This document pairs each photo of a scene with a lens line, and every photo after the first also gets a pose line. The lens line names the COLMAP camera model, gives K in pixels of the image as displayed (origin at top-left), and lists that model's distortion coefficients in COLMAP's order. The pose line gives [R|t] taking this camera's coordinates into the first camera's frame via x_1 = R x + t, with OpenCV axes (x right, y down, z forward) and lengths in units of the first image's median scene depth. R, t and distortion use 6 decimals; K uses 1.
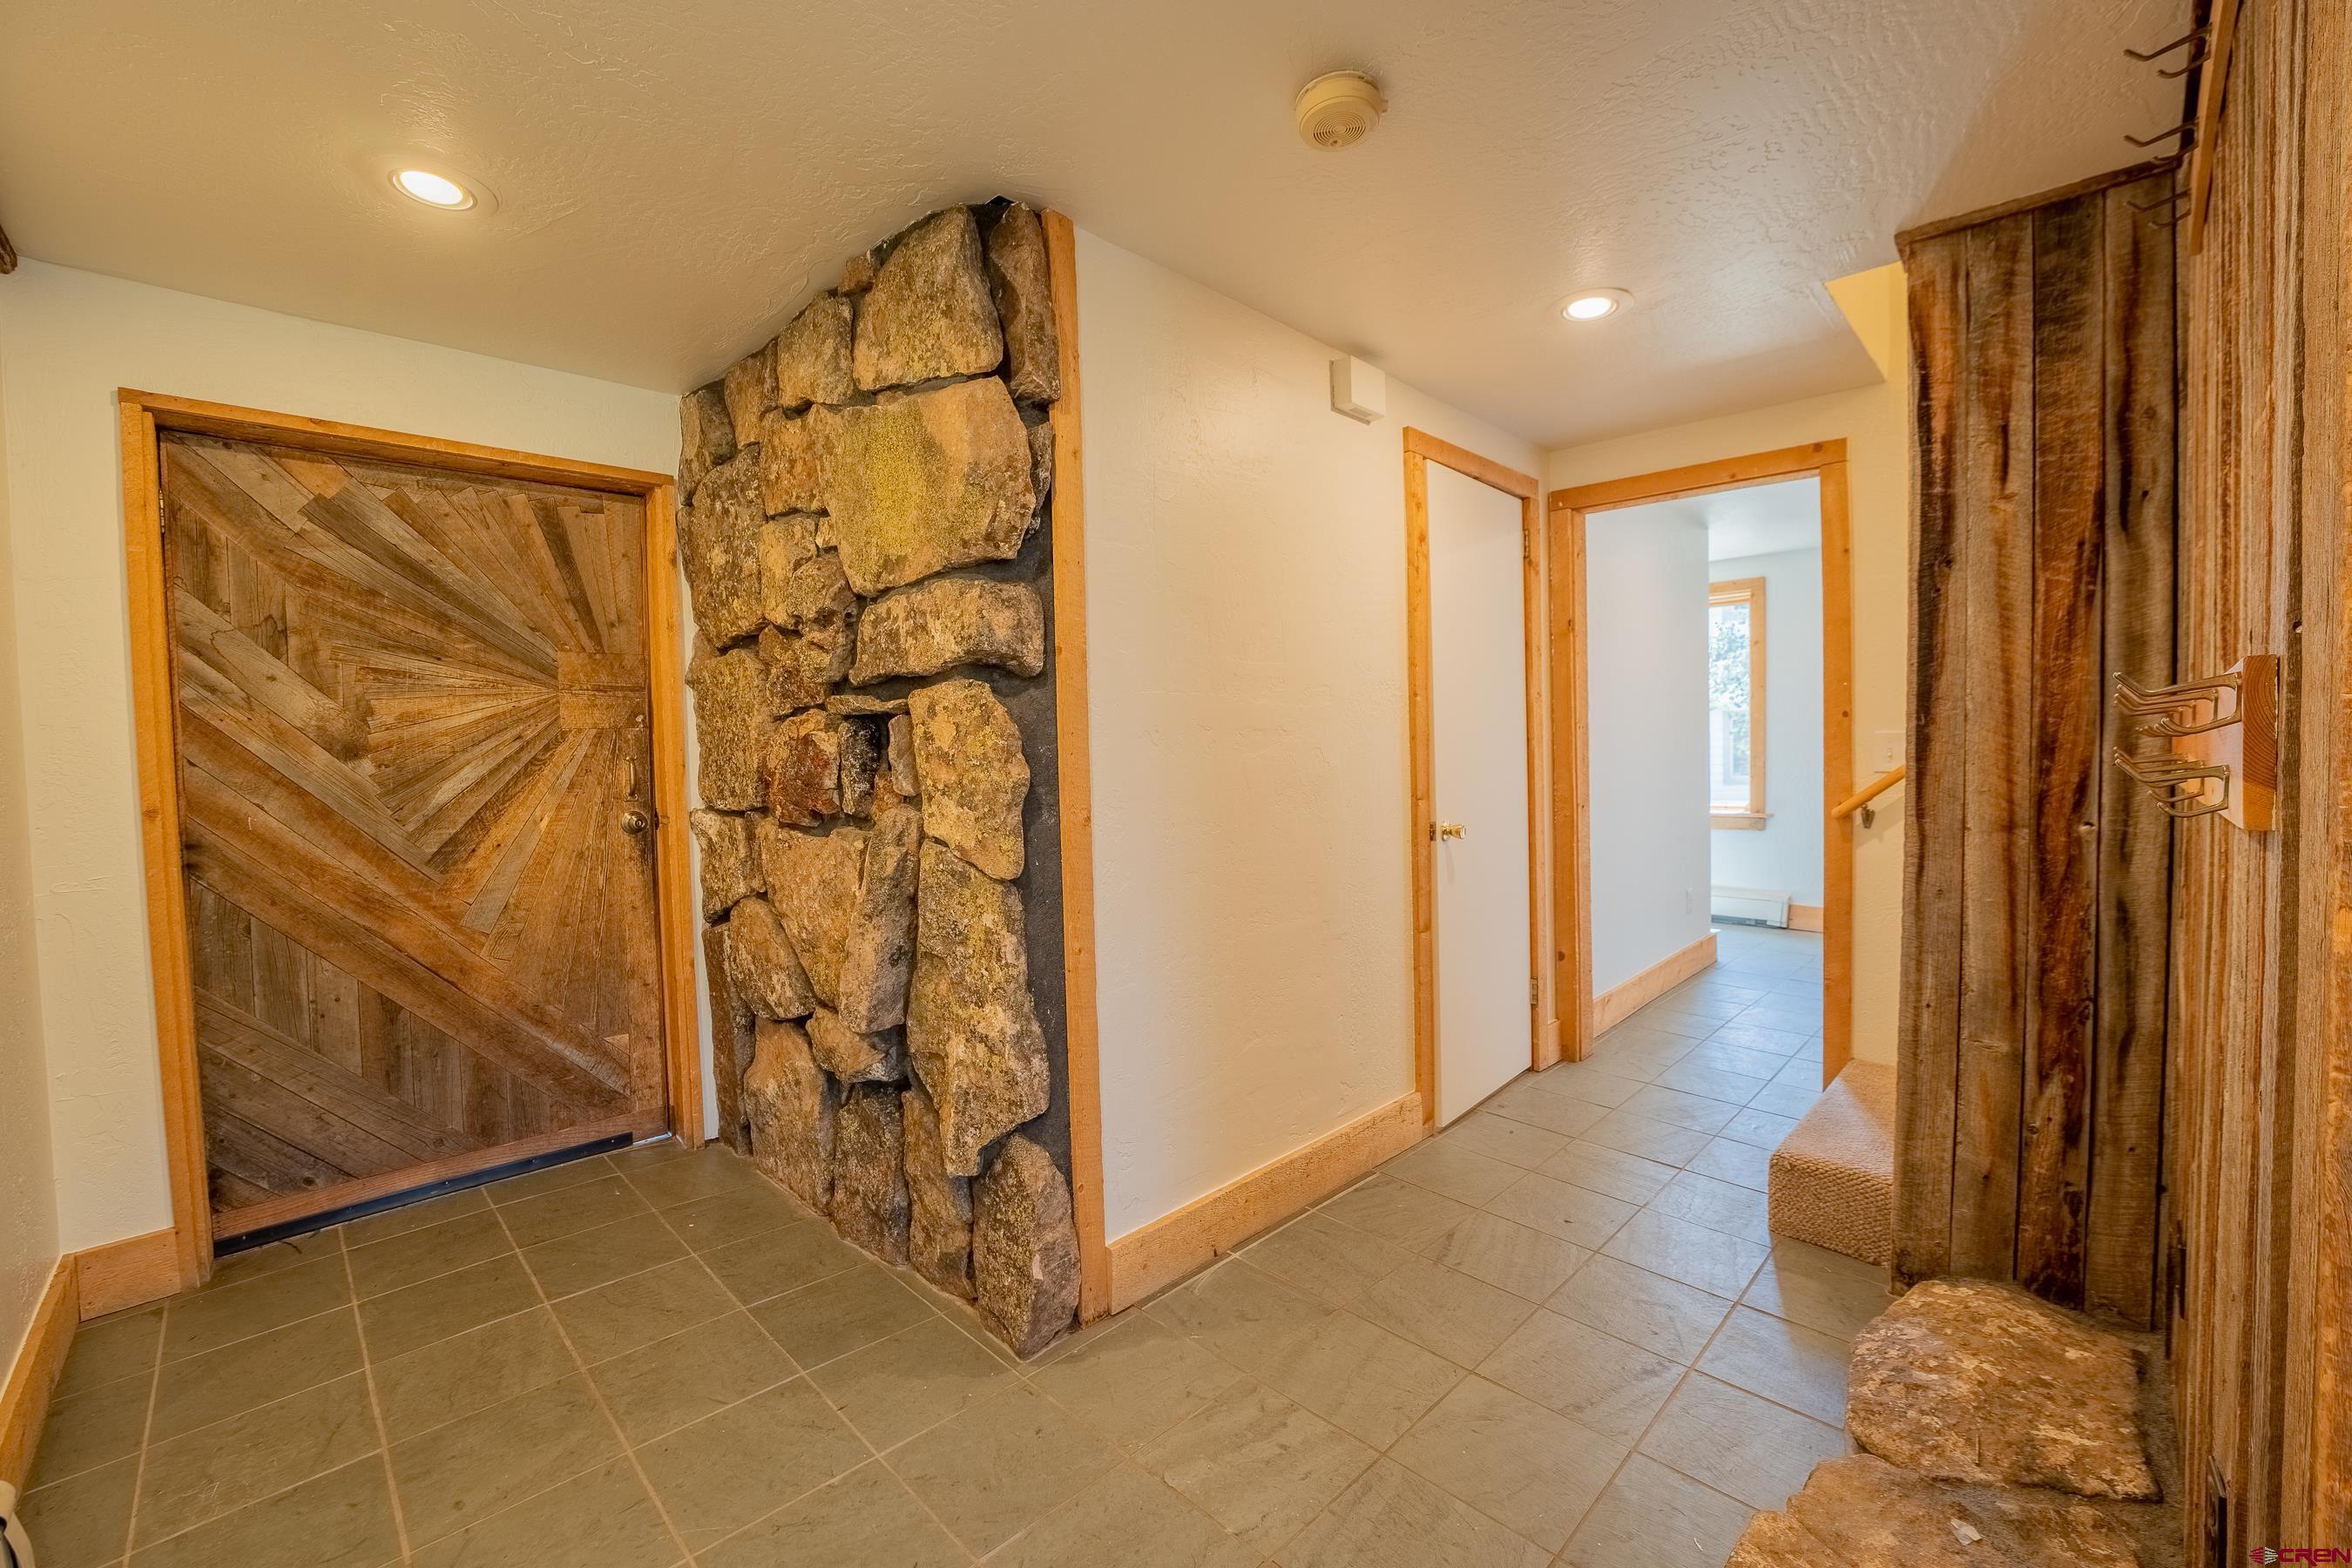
lens RADIAL K [[940.6, 0, 1171.3], [0, 940.6, 779.7], [0, 0, 1]] dist [-0.008472, -0.000353]
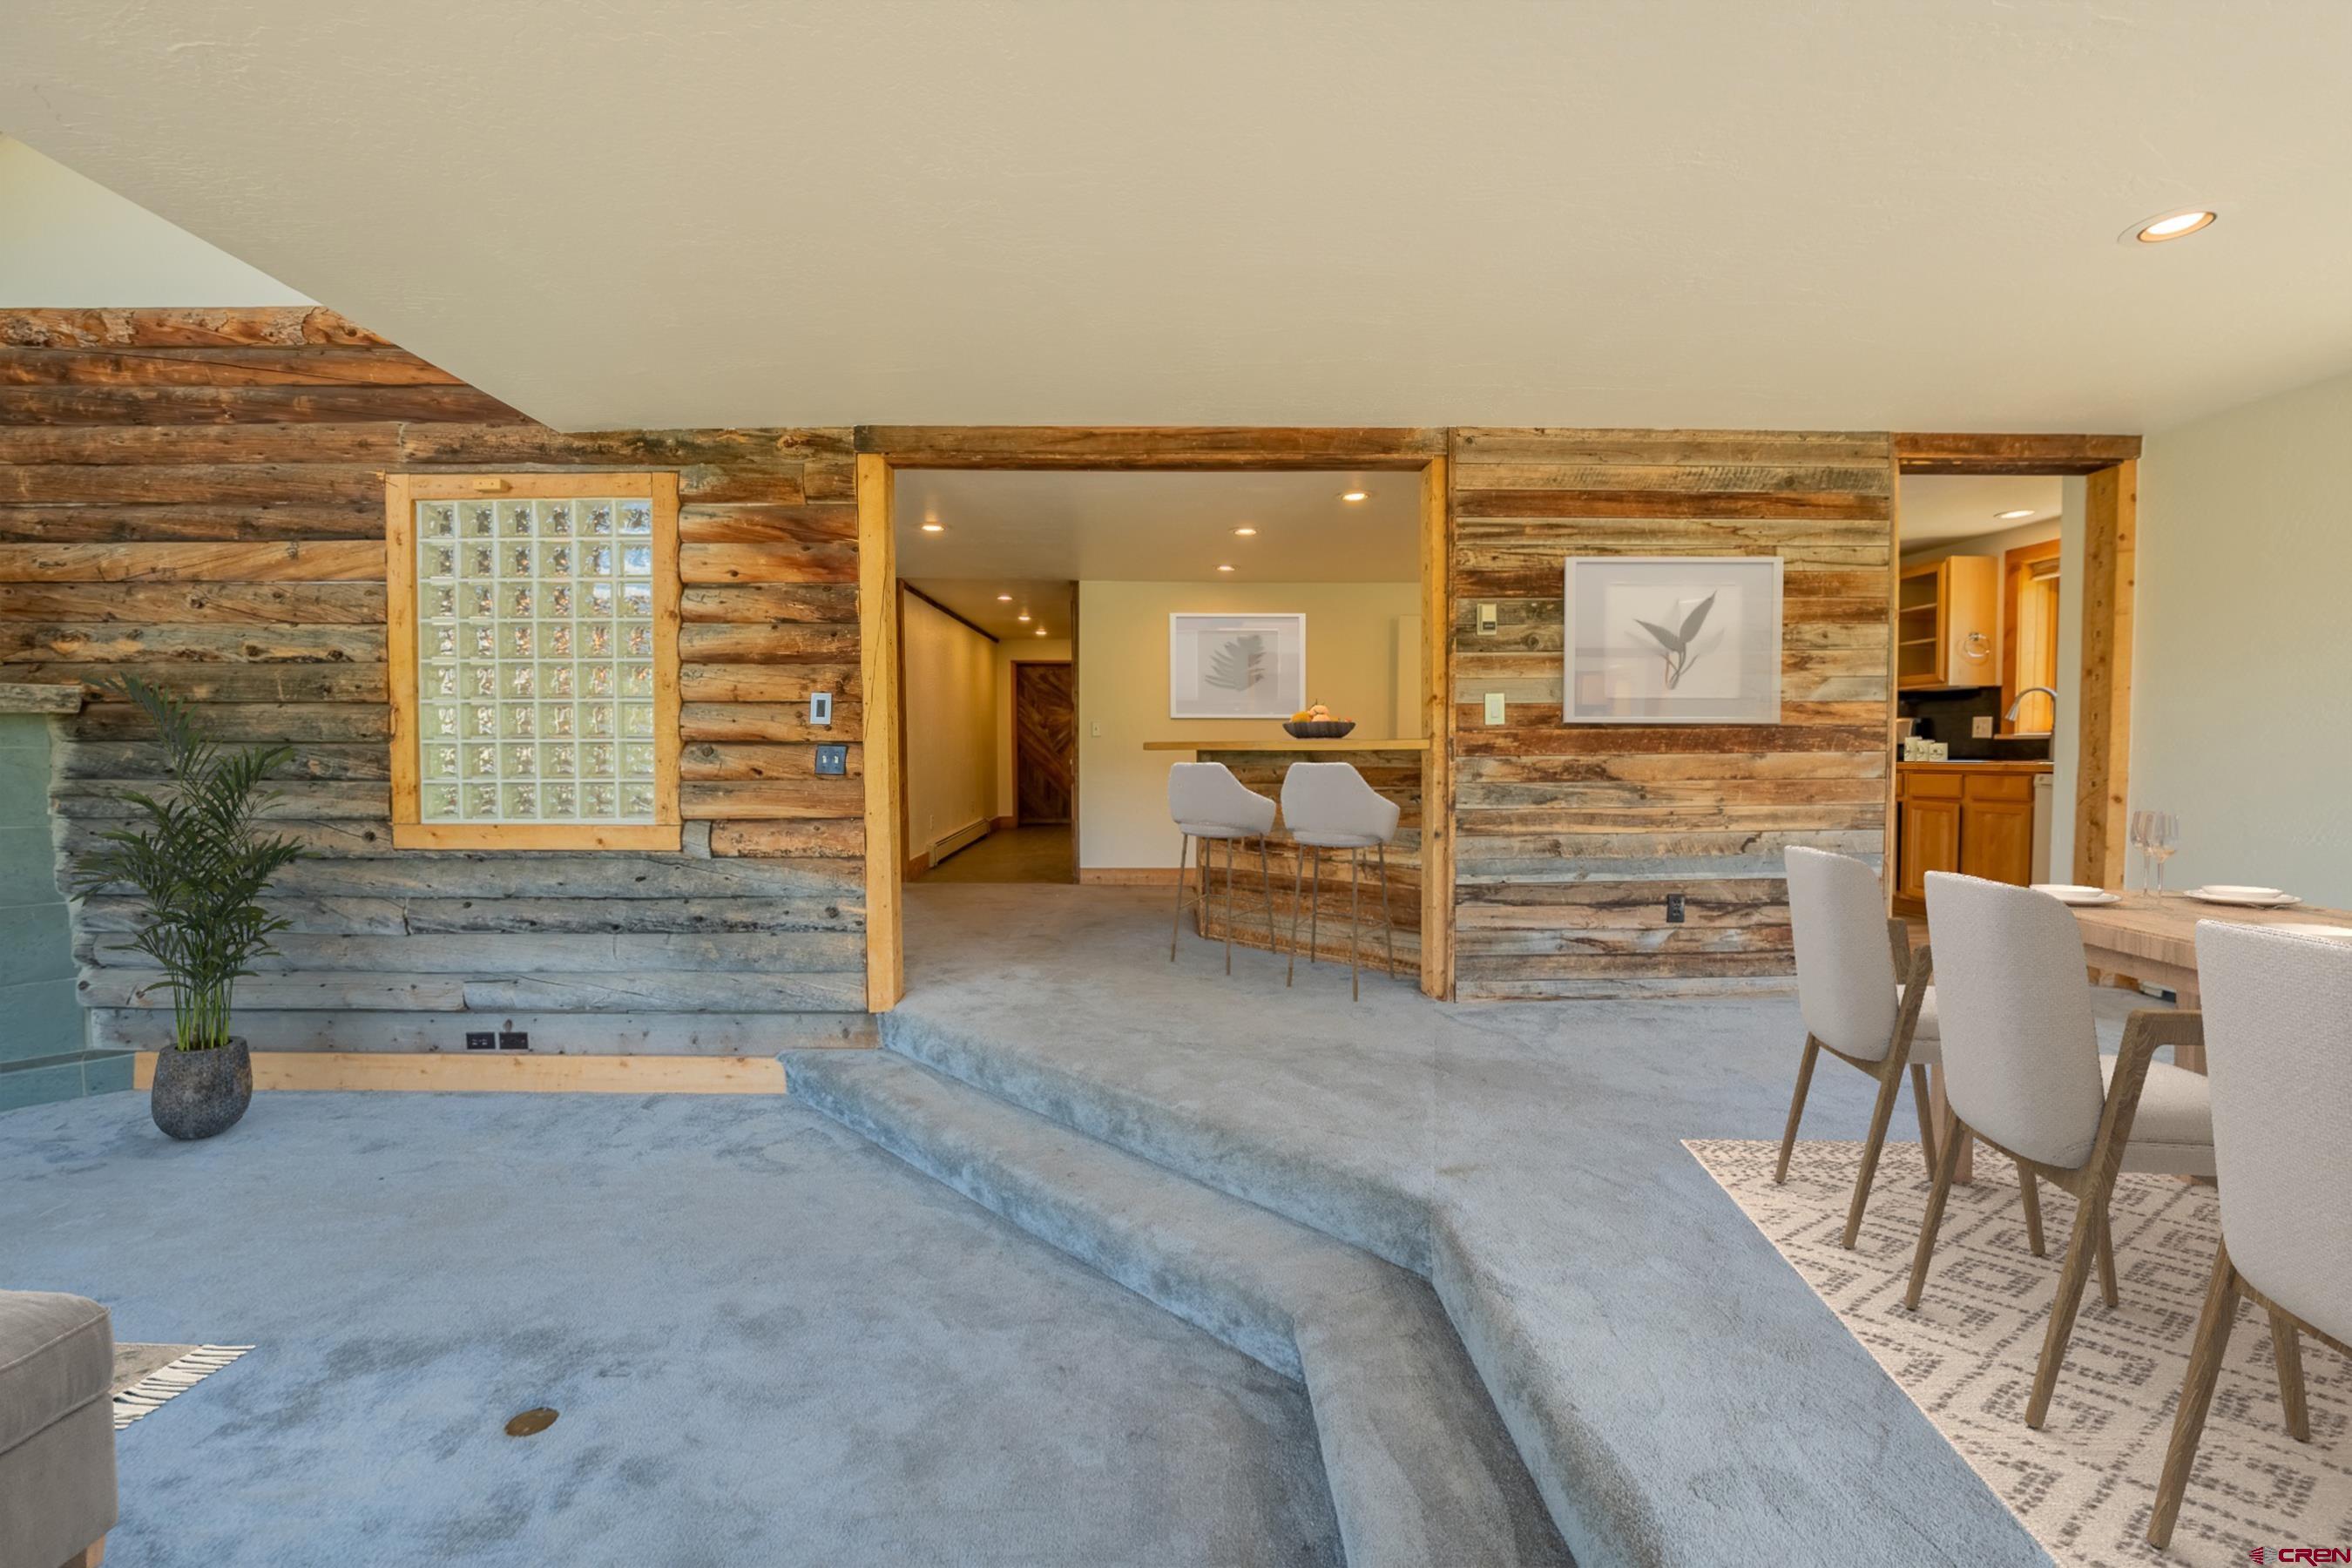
lens RADIAL K [[940.6, 0, 1175.2], [0, 940.6, 774.5], [0, 0, 1]] dist [-0.008472, -0.000353]
pose [[0.722618, 0.039178, -0.690137, 2.965455], [-0.032791, 0.999211, 0.022388, 0.083594], [0.690469, 0.006452, 0.723333, -2.035040]]
